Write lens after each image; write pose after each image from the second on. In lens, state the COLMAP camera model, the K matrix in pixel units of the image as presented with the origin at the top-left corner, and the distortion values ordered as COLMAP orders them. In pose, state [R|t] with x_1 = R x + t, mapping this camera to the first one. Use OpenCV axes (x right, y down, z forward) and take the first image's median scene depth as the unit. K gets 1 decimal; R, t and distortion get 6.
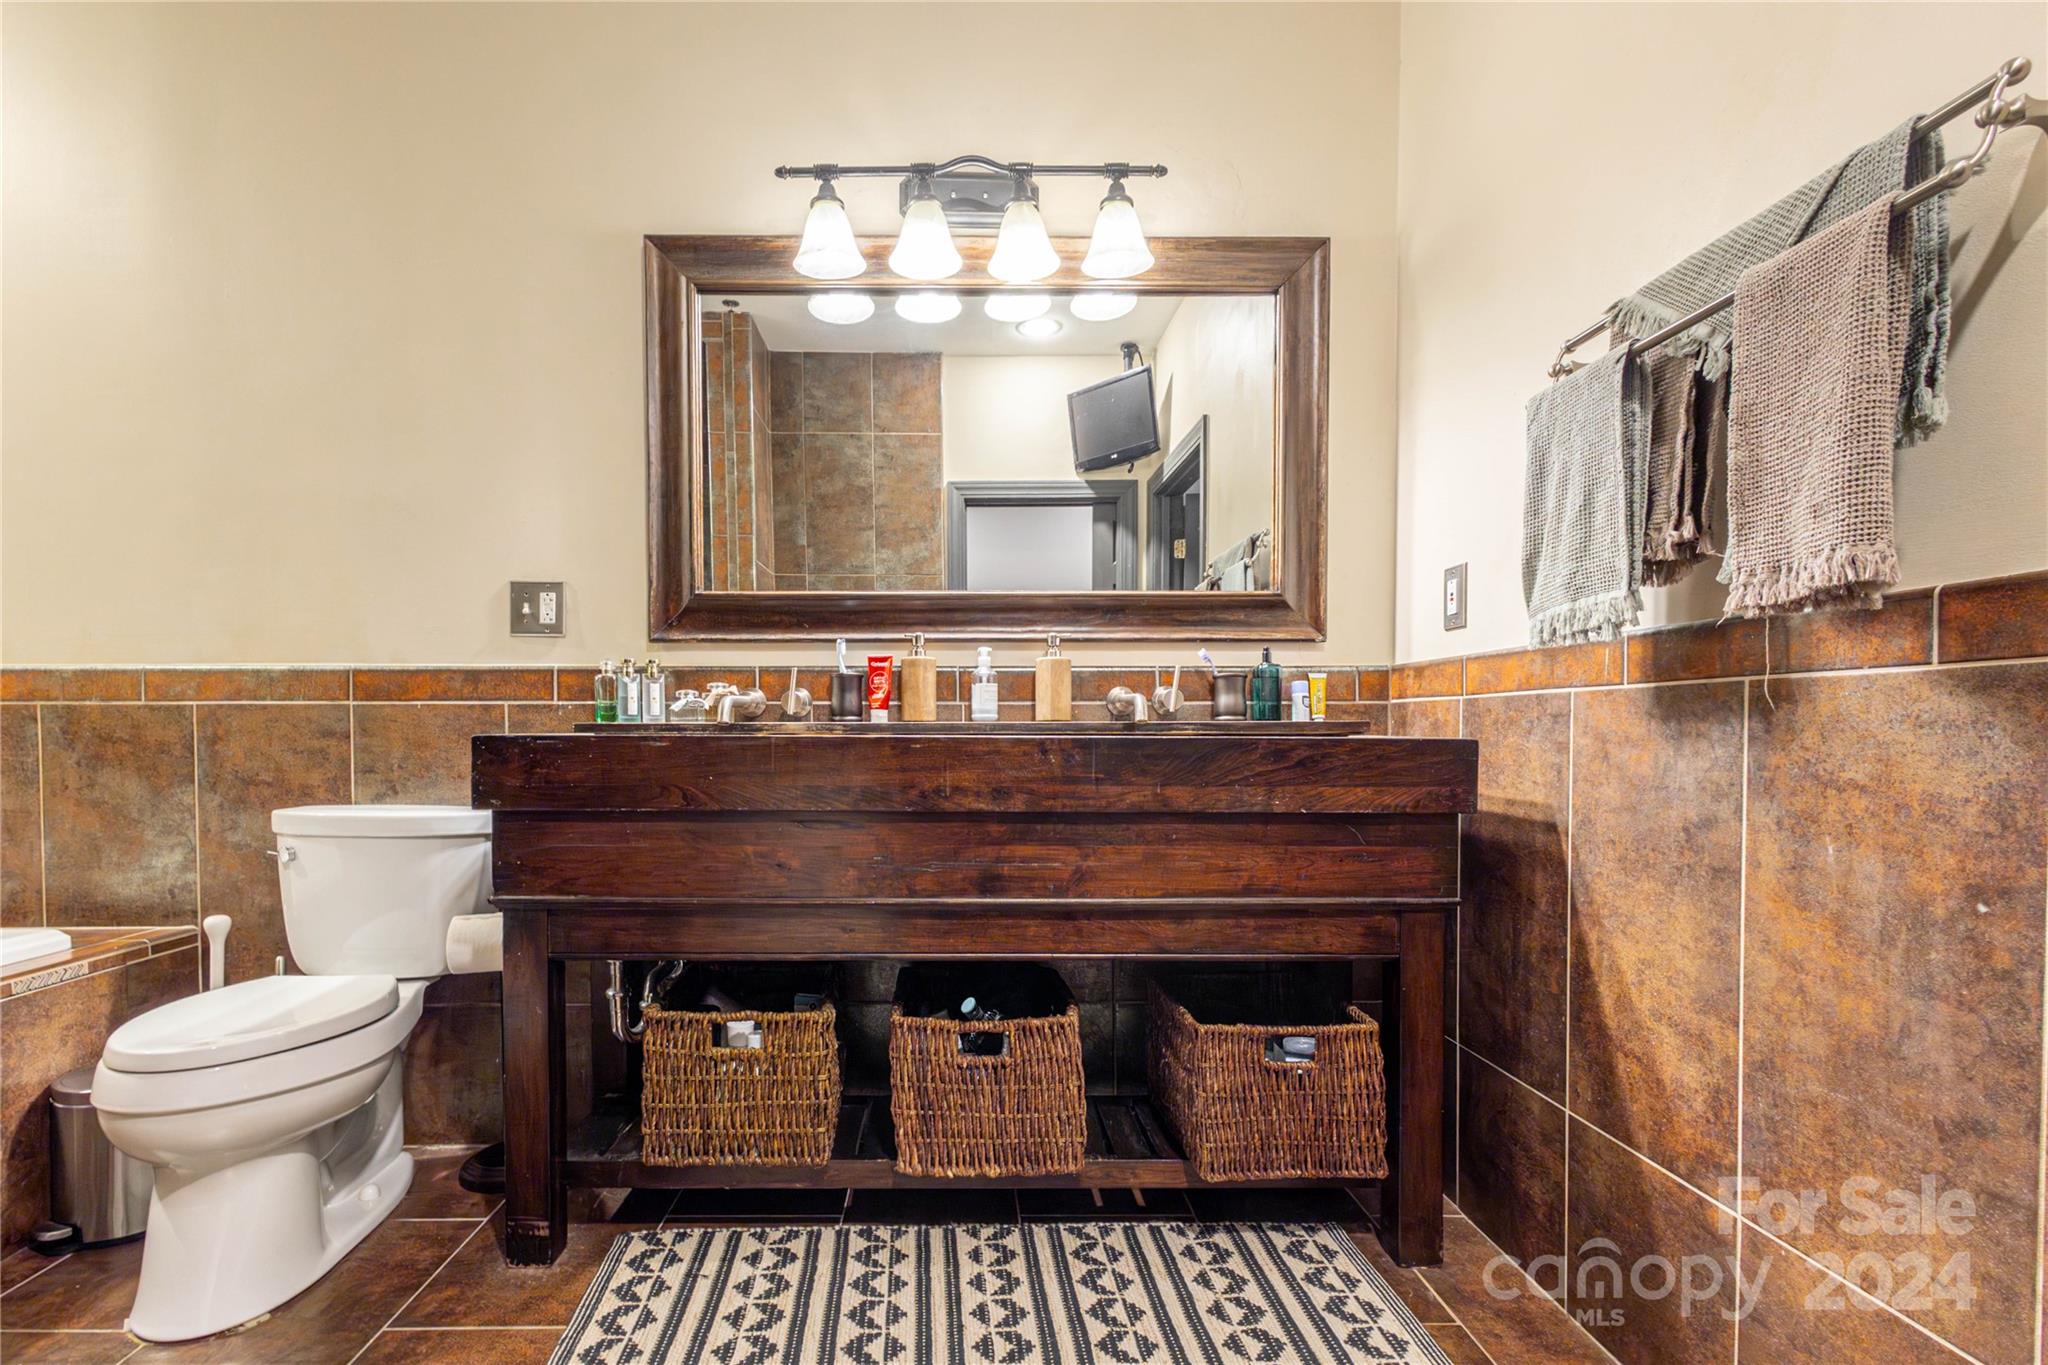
lens RADIAL K [[927.9, 0, 1024.4], [0, 927.9, 748.9], [0, 0, 1]] dist [0.003466, -0.000755]
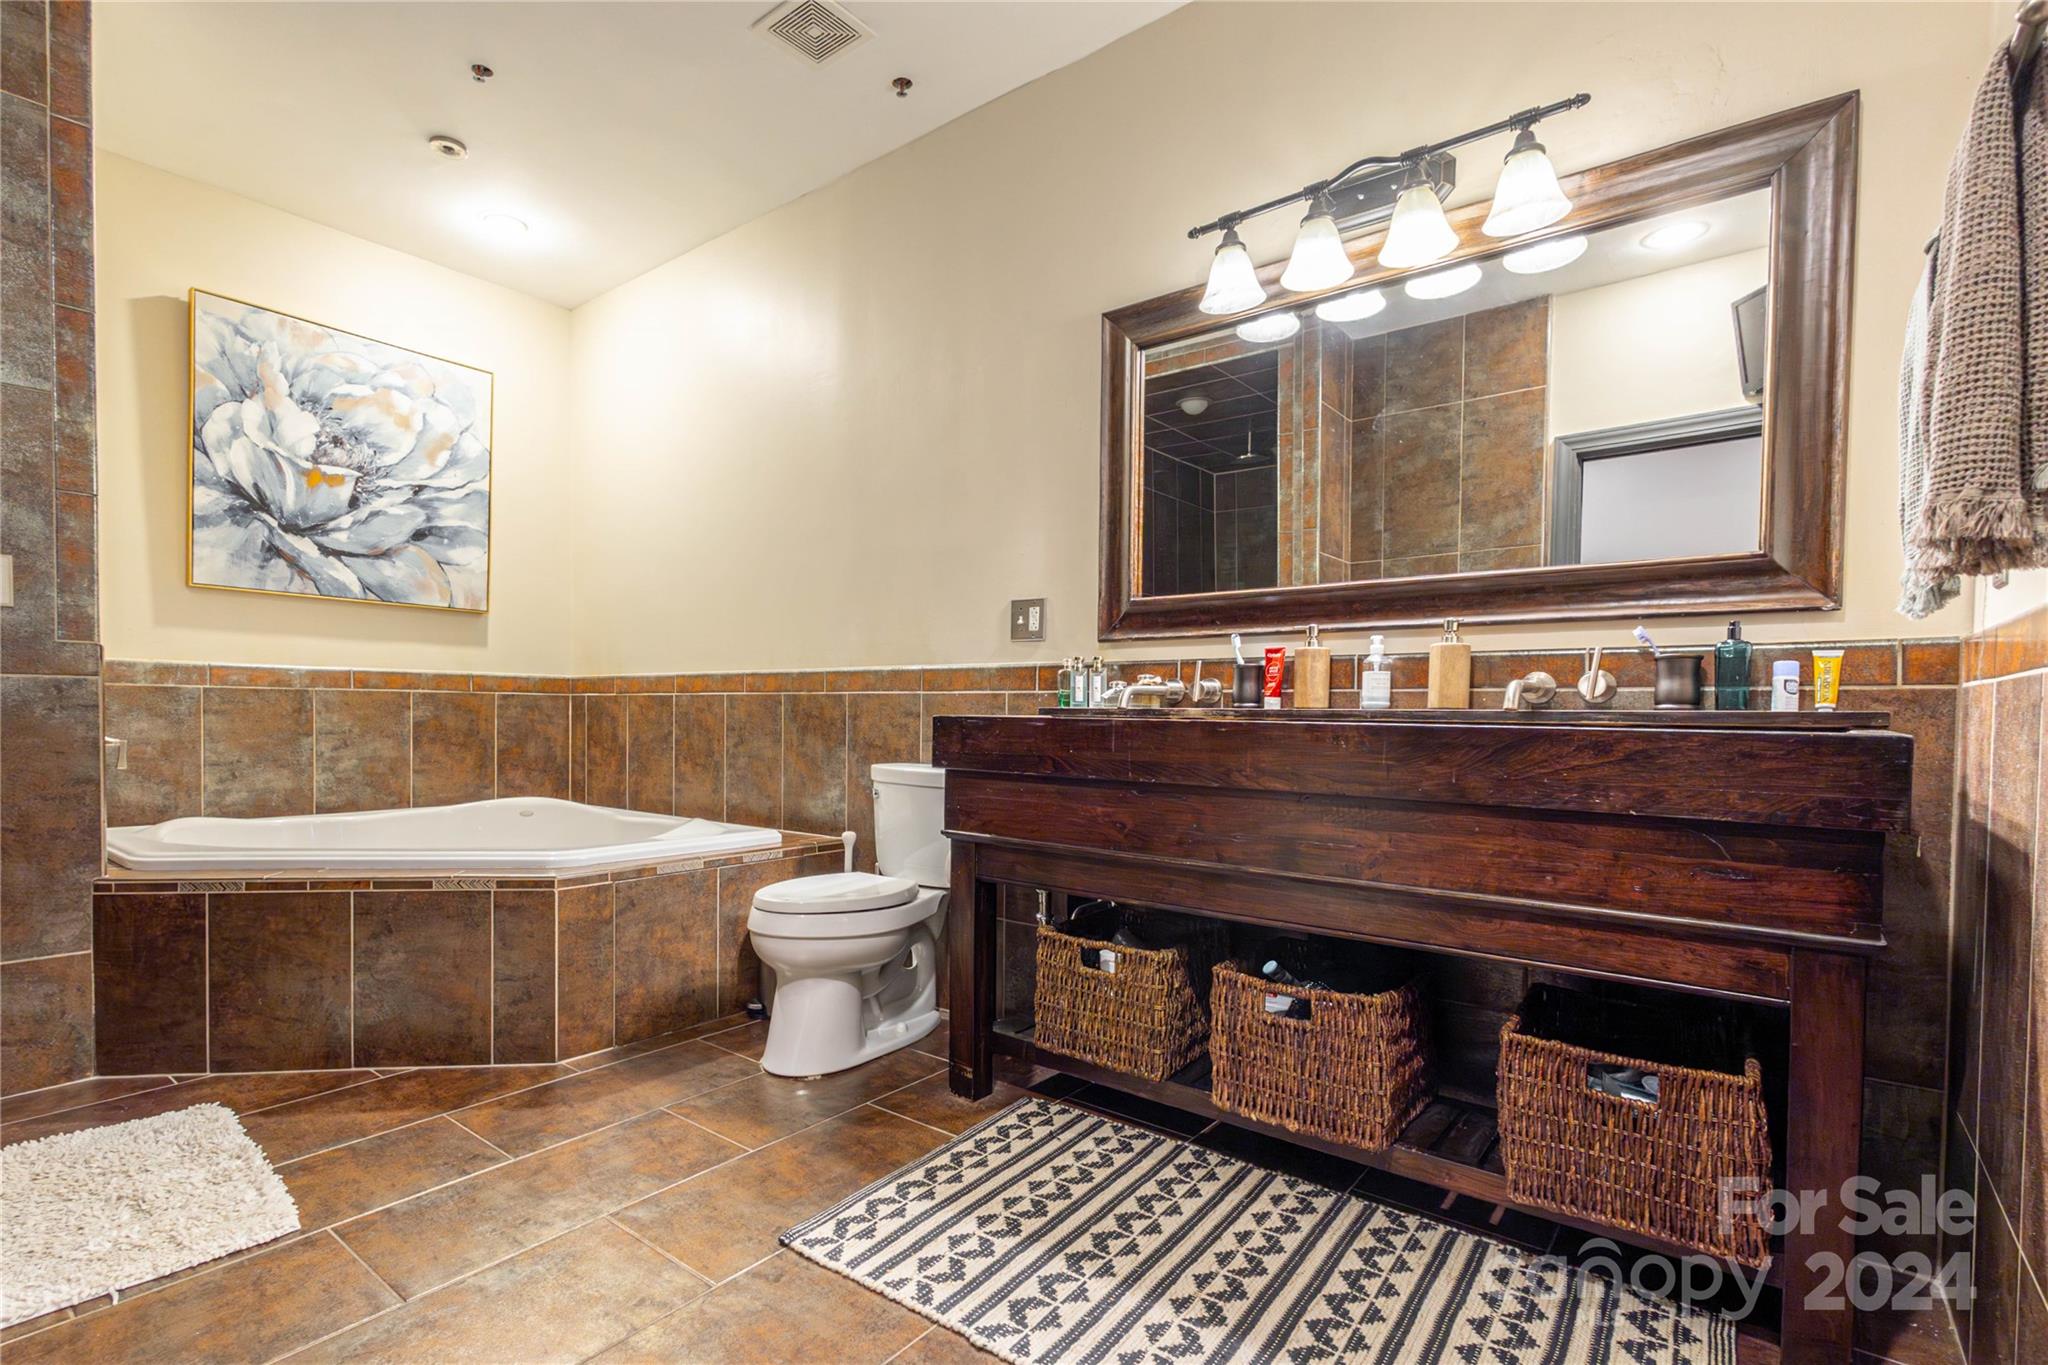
lens RADIAL K [[921.7, 0, 1017.0], [0, 921.7, 731.7], [0, 0, 1]] dist [-0.000864, -0.000455]
pose [[0.791539, 0.022575, -0.610702, 0.268461], [-0.024374, 0.999689, 0.005363, -0.000260], [0.610633, 0.010640, 0.791842, -0.035418]]
